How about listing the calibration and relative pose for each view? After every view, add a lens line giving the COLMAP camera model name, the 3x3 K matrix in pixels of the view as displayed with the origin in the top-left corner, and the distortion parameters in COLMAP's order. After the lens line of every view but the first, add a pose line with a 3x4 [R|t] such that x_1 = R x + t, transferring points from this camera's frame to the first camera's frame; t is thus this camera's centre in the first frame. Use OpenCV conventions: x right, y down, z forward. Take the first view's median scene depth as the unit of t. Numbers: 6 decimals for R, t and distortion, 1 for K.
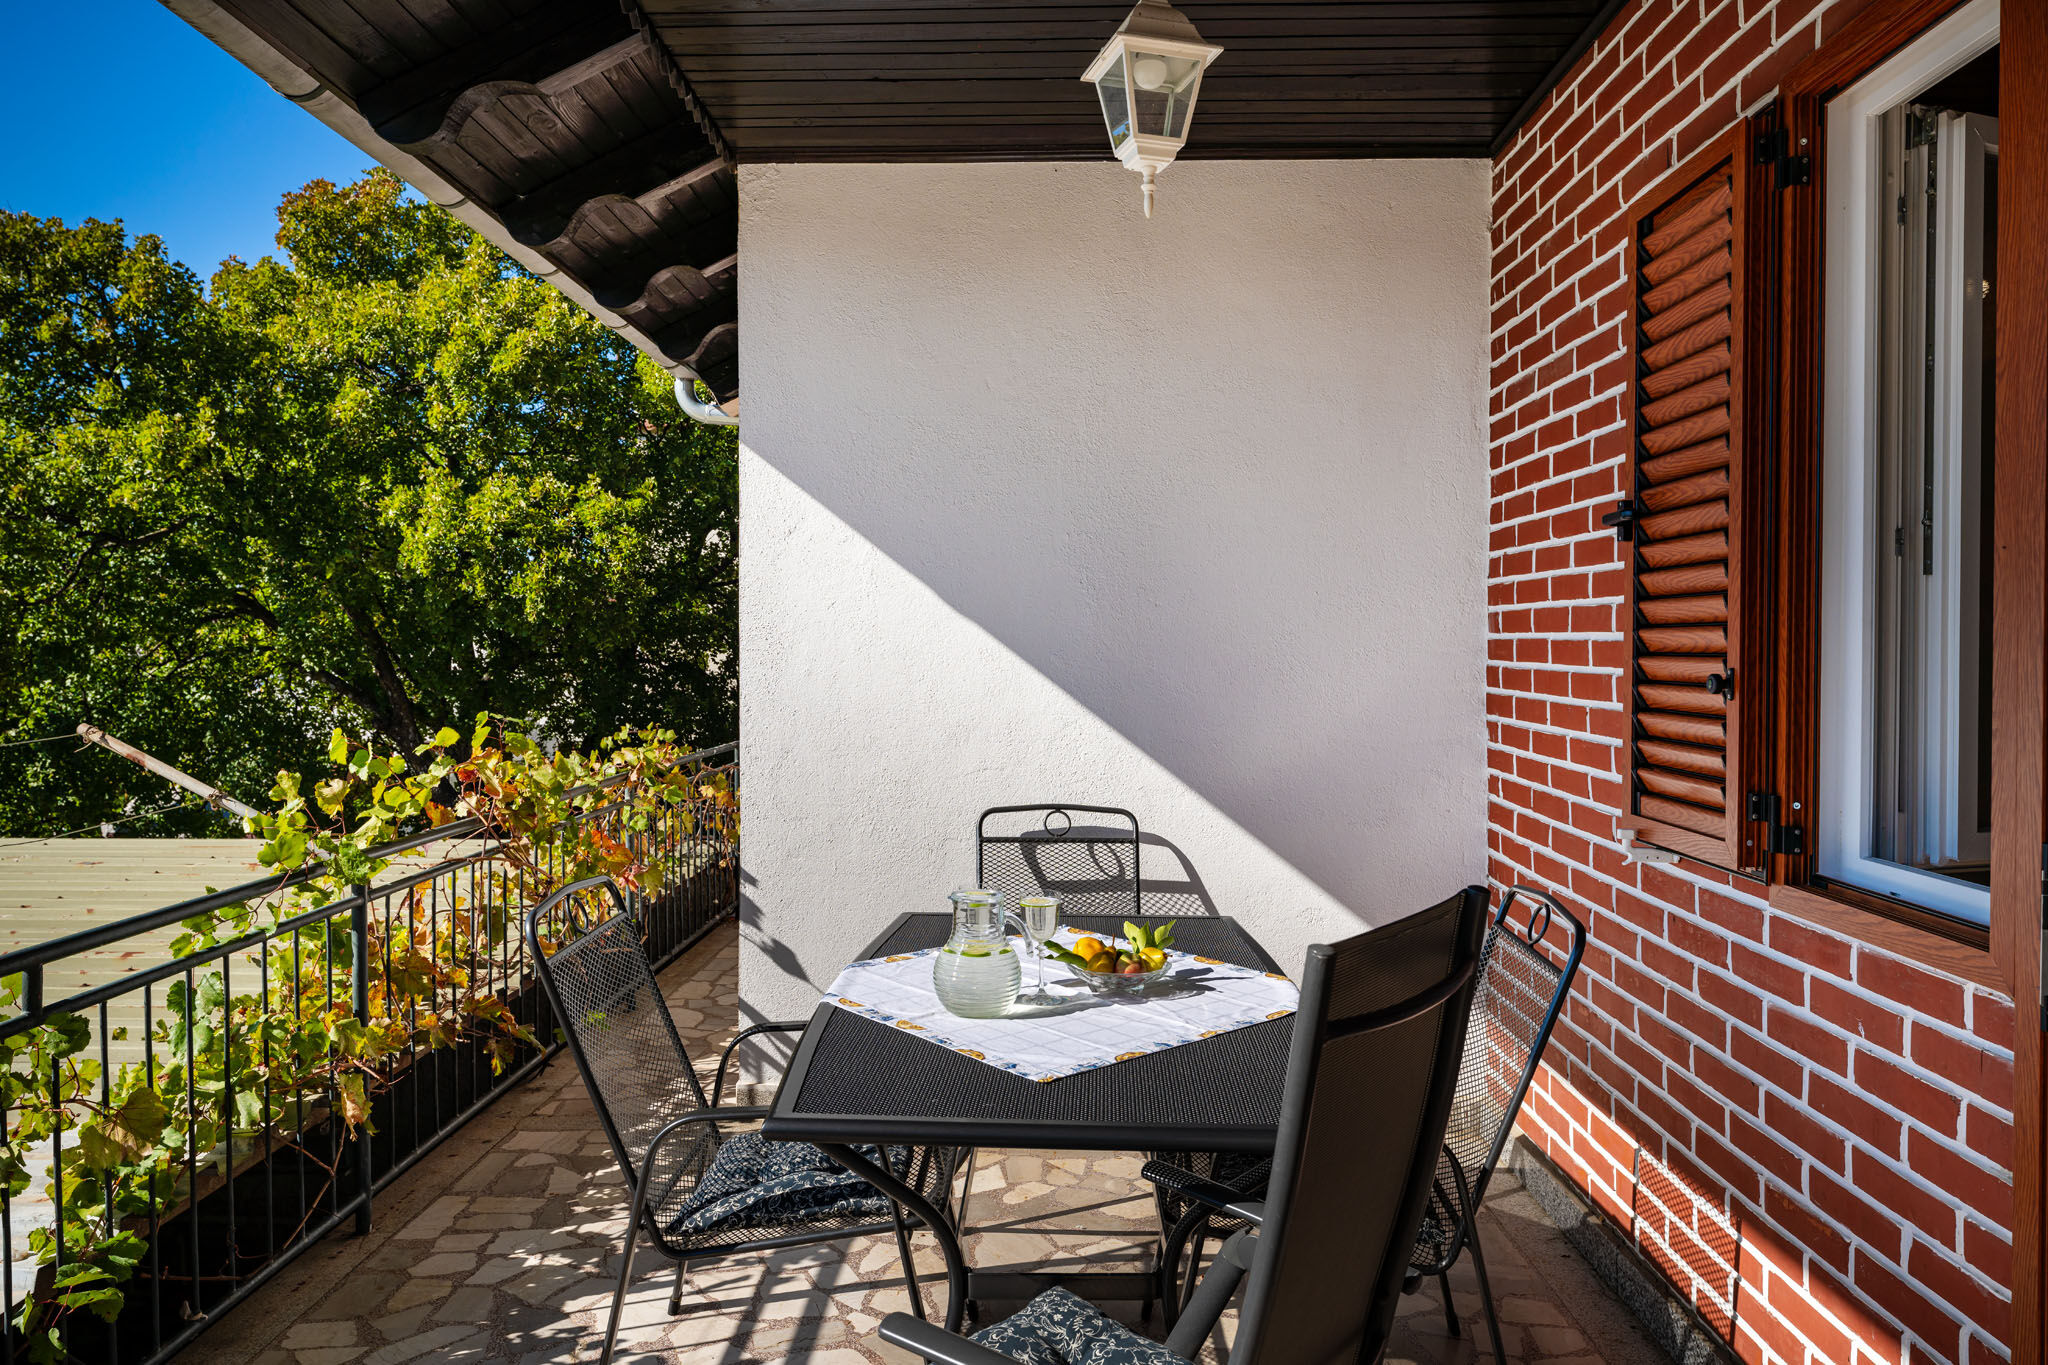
lens RADIAL K [[1375.2, 0, 1024.0], [0, 1375.2, 682.5], [0, 0, 1]] dist [0.003312, 0.001755]
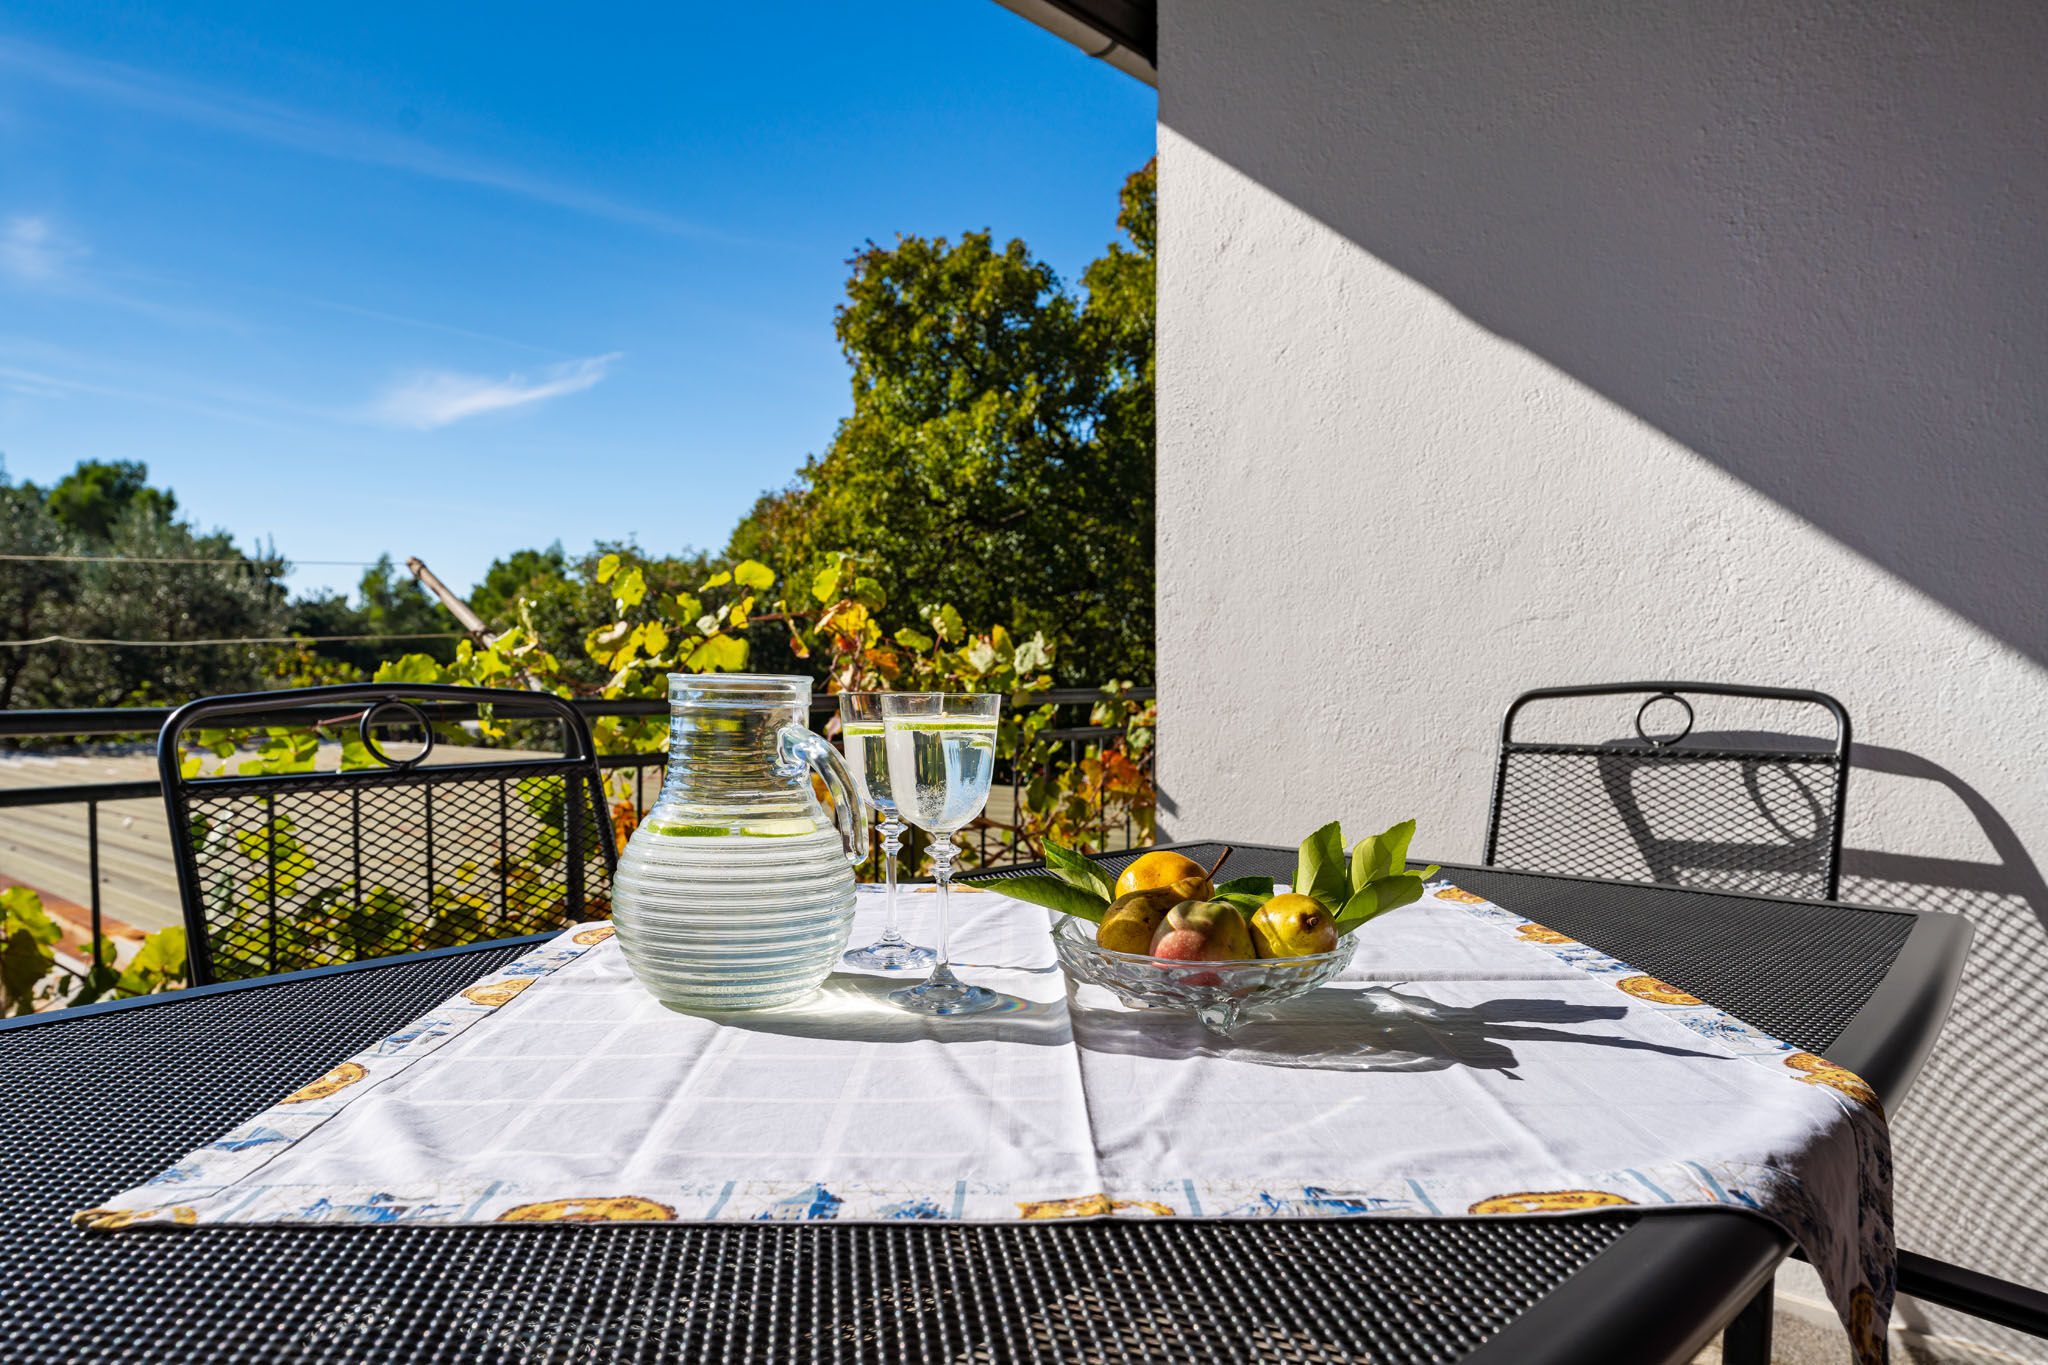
lens RADIAL K [[1375.2, 0, 1024.0], [0, 1375.2, 682.5], [0, 0, 1]] dist [0.003312, 0.001755]
pose [[0.767209, 0.001189, -0.641396, 0.161919], [-0.014302, 0.999781, -0.015254, 0.098845], [0.641238, 0.020876, 0.767058, 0.471924]]
